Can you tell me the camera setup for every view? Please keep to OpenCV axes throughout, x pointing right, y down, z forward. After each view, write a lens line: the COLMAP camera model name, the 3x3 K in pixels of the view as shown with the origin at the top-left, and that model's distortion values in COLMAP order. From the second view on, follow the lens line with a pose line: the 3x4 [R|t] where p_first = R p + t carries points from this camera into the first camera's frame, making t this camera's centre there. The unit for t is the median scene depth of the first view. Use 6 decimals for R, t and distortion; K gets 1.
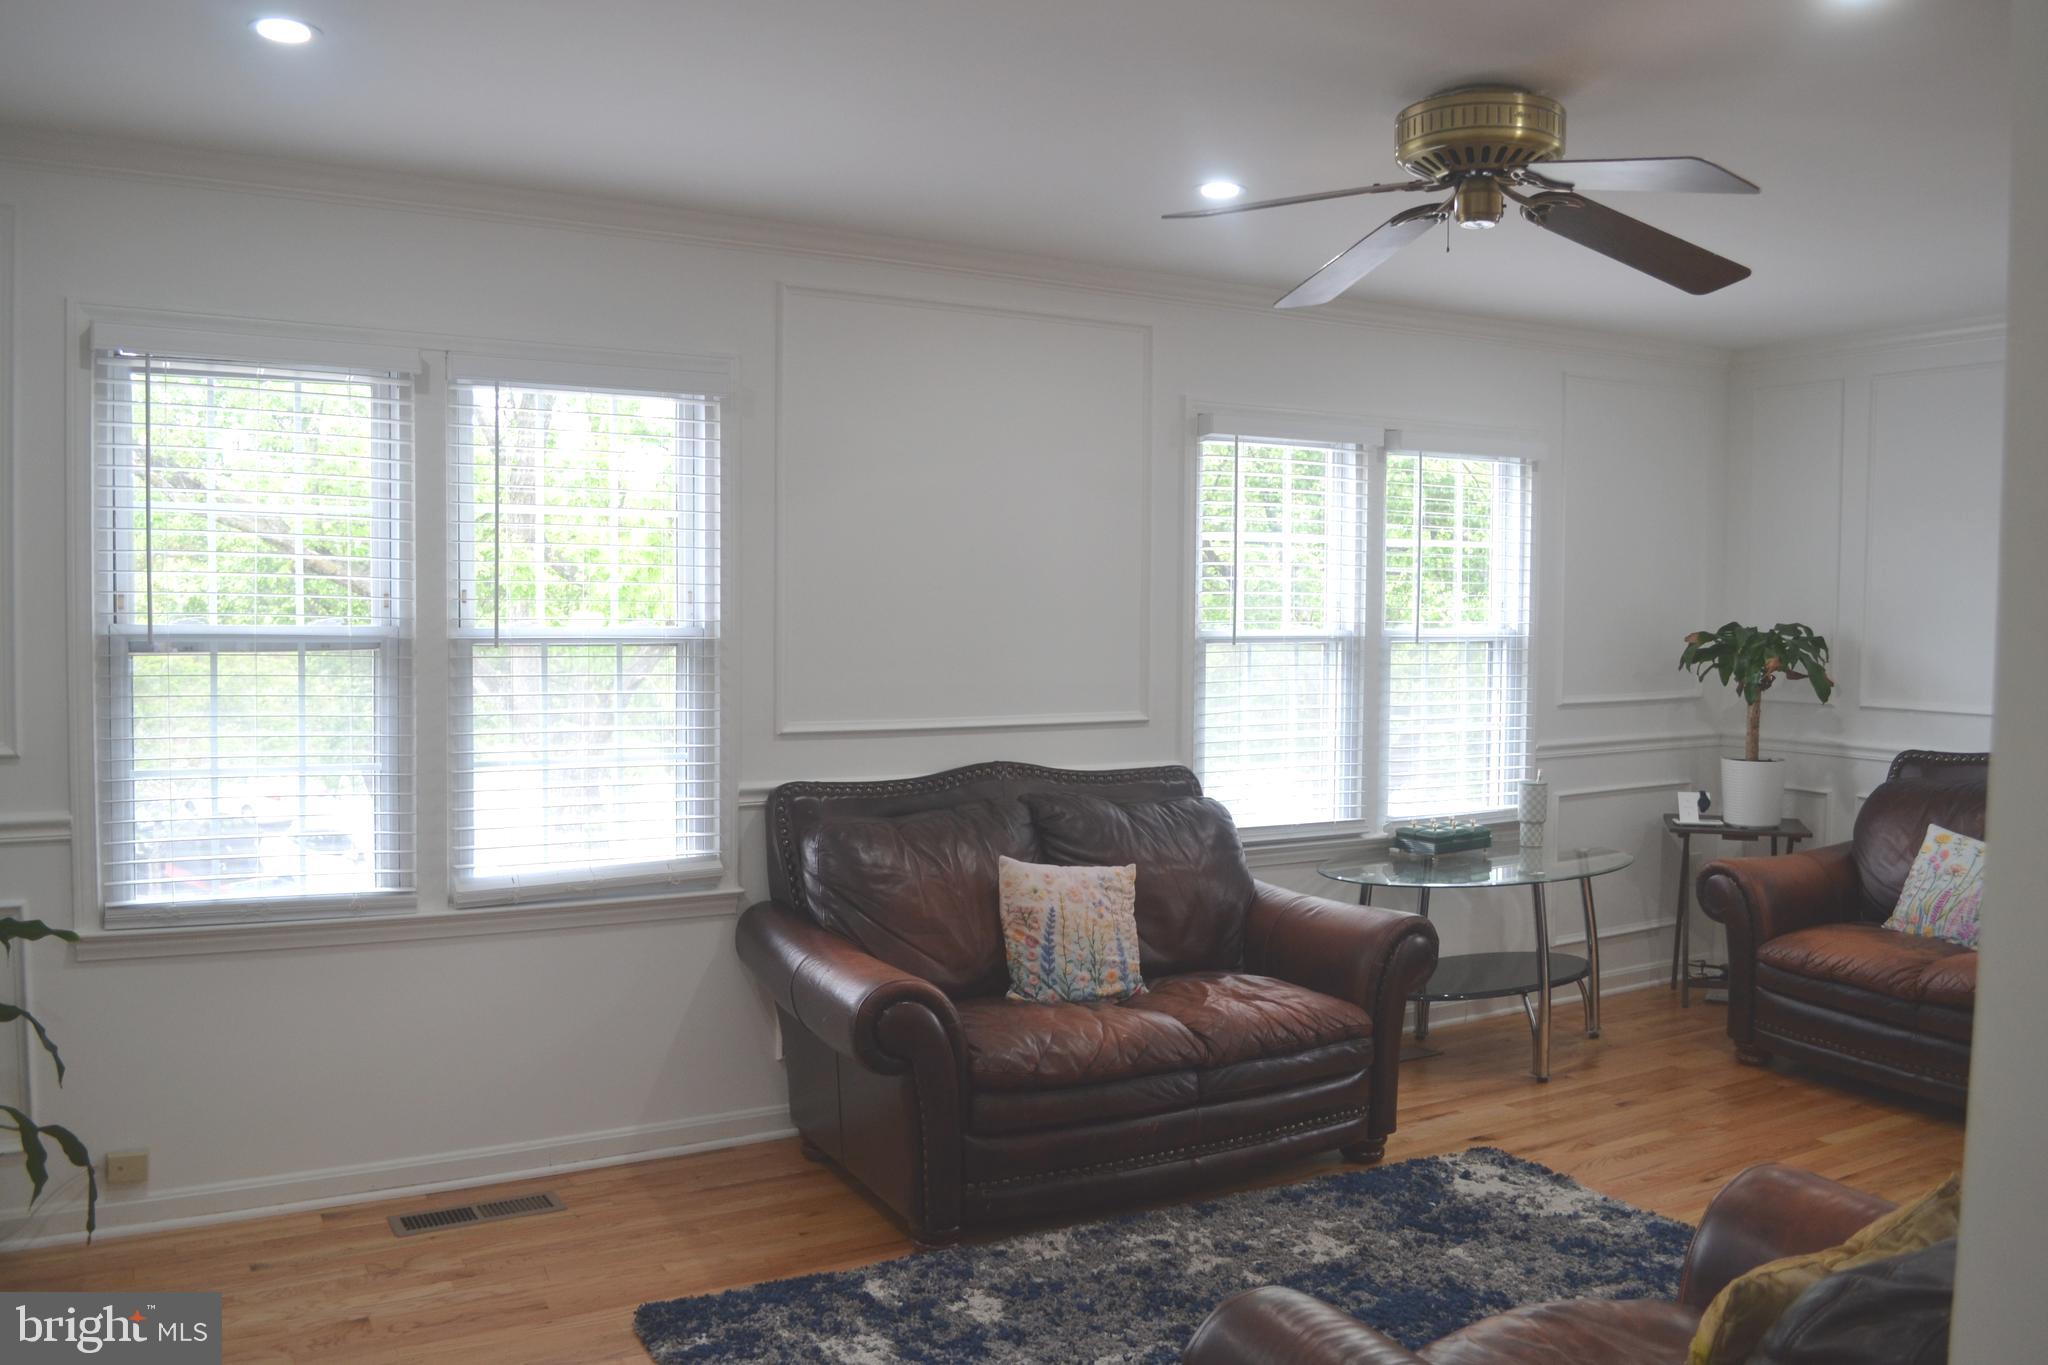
lens RADIAL K [[1659.3, 0, 1024.0], [0, 1659.3, 682.5], [0, 0, 1]] dist [-0.068777, 0.003859]
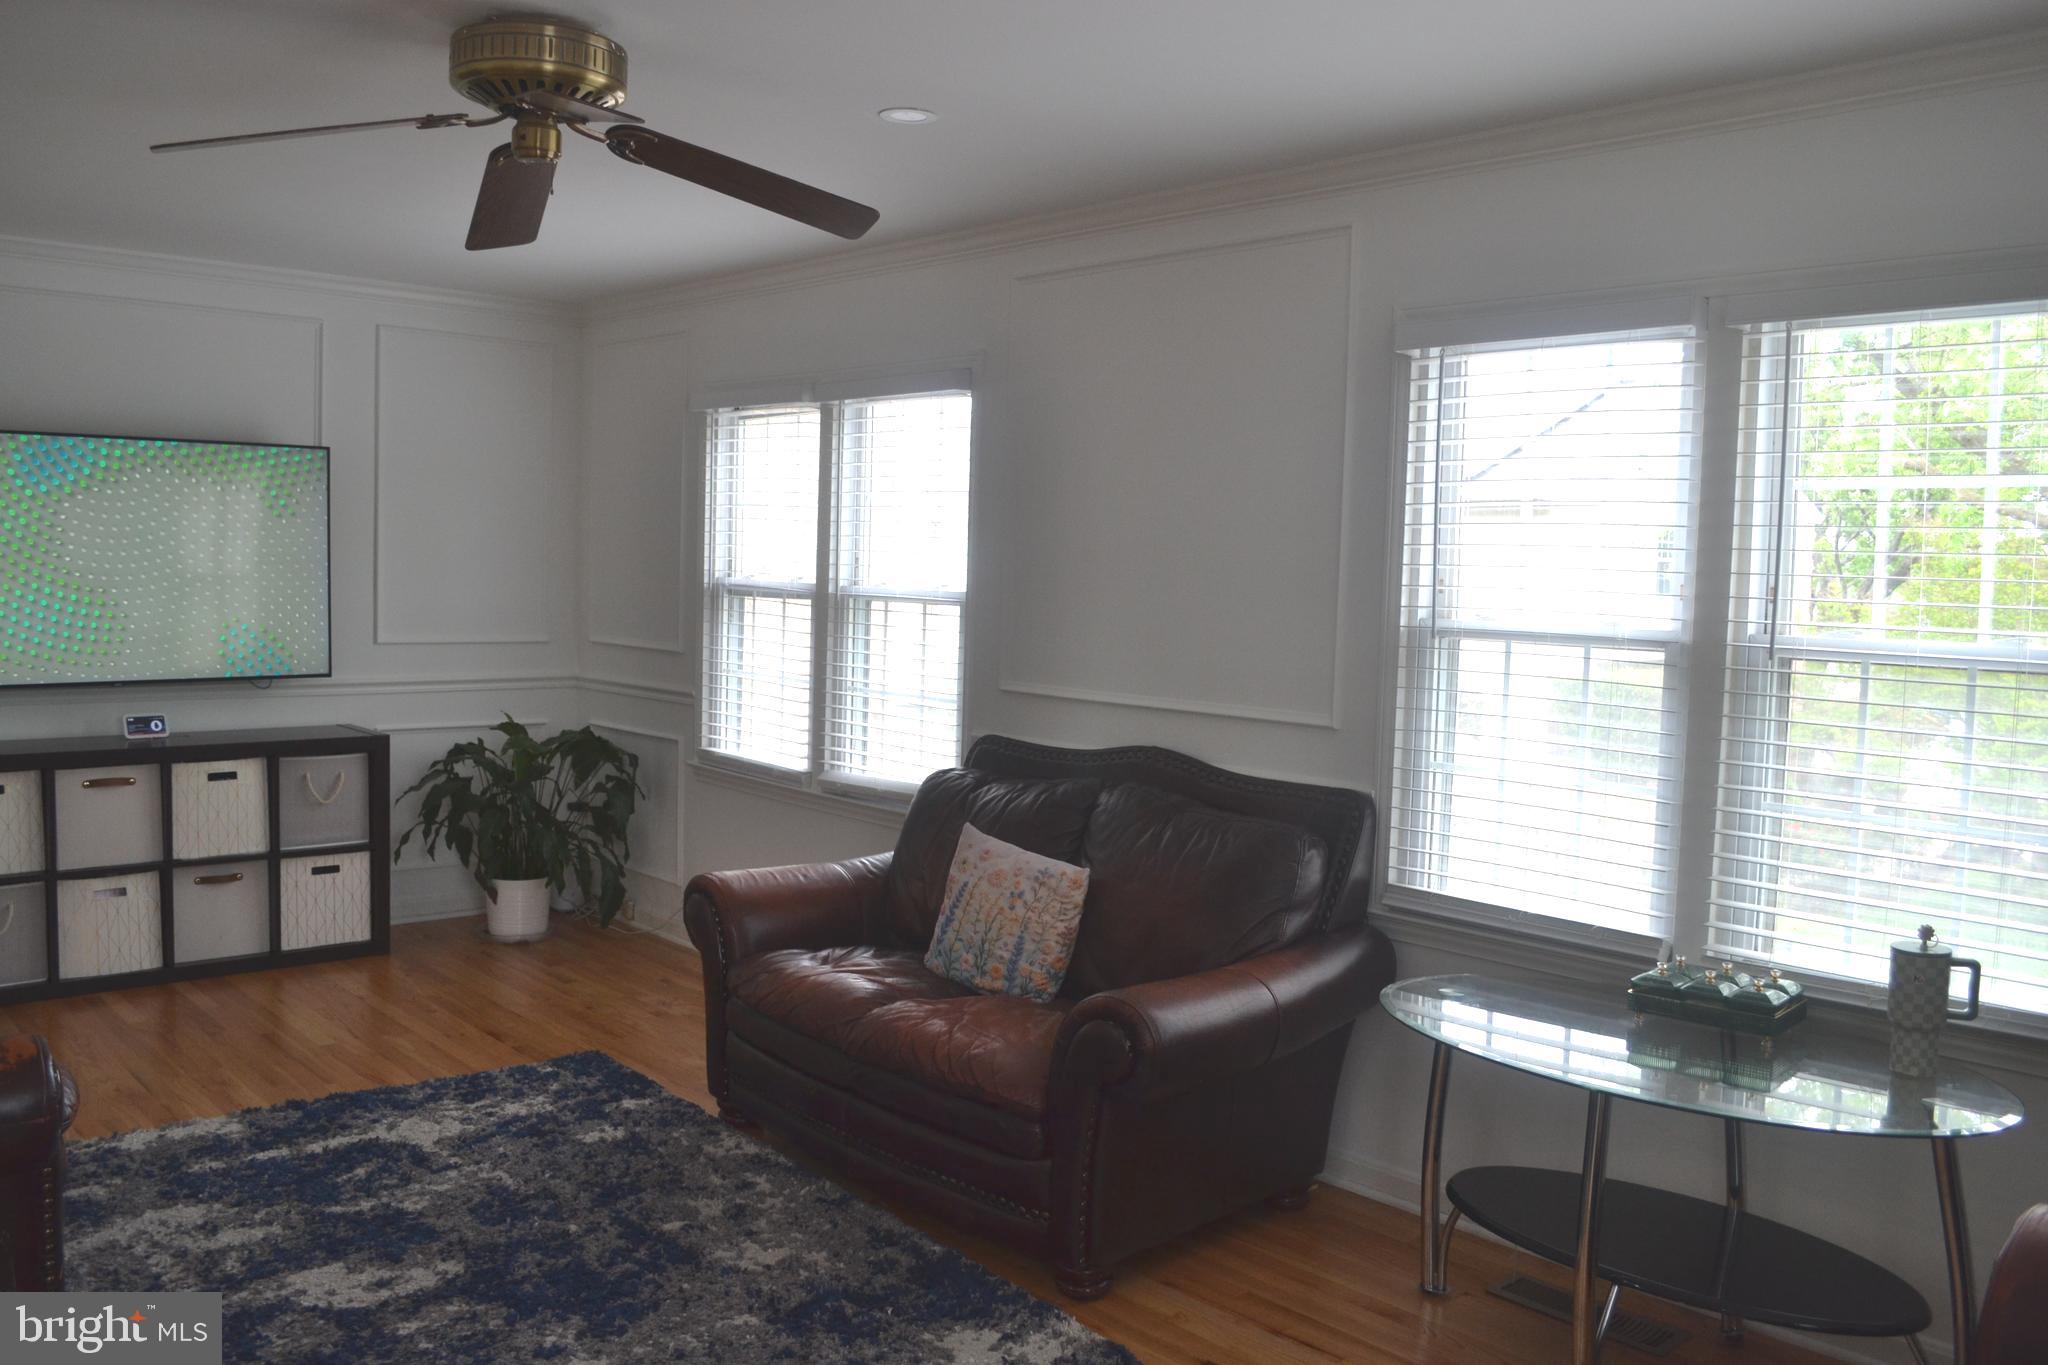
lens RADIAL K [[1605.5, 0, 1024.0], [0, 1605.5, 682.5], [0, 0, 1]] dist [-0.126234, 0.003924]
pose [[0.217374, 0.060051, -0.974239, 0.994714], [-0.084429, 0.995522, 0.042525, -0.023573], [0.972430, 0.073010, 0.221471, 0.878880]]
